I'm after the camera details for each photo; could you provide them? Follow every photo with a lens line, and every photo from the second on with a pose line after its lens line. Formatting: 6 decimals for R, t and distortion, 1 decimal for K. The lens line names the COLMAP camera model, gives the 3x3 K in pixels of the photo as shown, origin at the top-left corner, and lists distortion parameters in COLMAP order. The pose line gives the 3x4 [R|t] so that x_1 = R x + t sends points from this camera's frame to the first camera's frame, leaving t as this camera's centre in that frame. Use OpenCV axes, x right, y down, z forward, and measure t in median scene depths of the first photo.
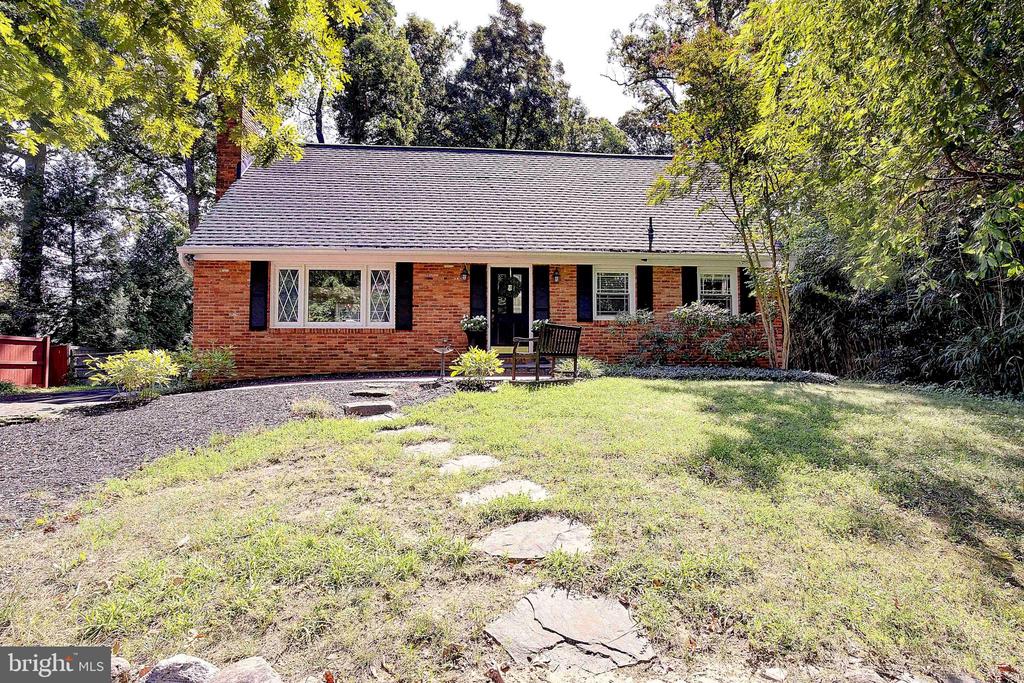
lens RADIAL K [[510.0, 0, 512.0], [0, 510.0, 341.5], [0, 0, 1]] dist [0.000731, 0.000011]
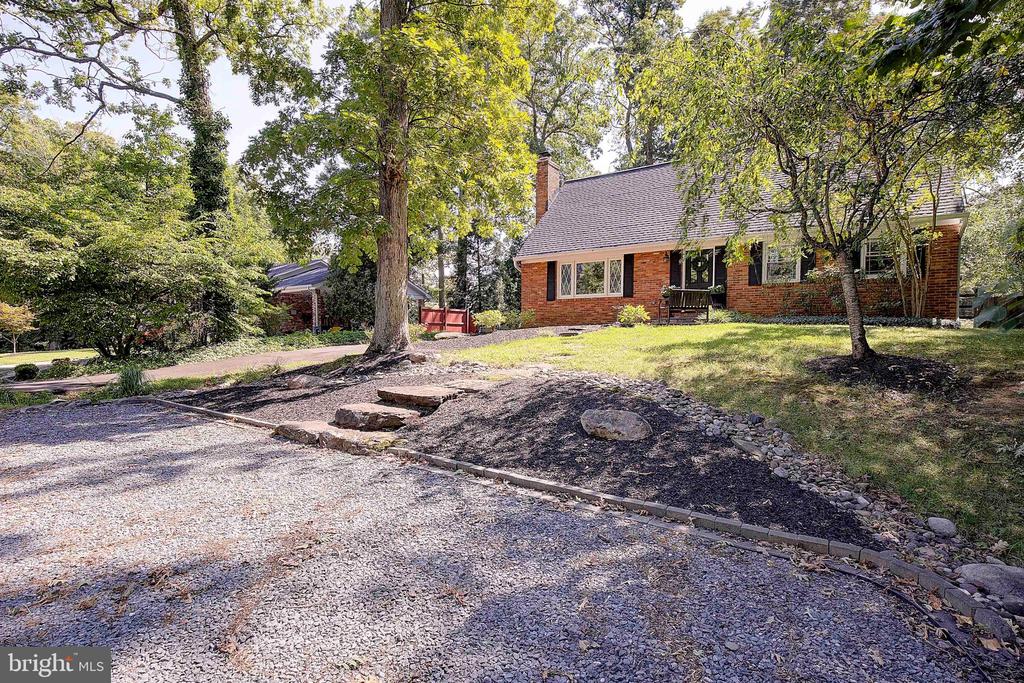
lens RADIAL K [[510.0, 0, 512.0], [0, 510.0, 341.5], [0, 0, 1]] dist [0.000731, 0.000011]
pose [[0.784484, 0.012167, -0.620029, 0.486749], [0.023225, 0.998530, 0.048980, 0.029336], [0.619714, -0.052824, 0.783048, -0.472234]]
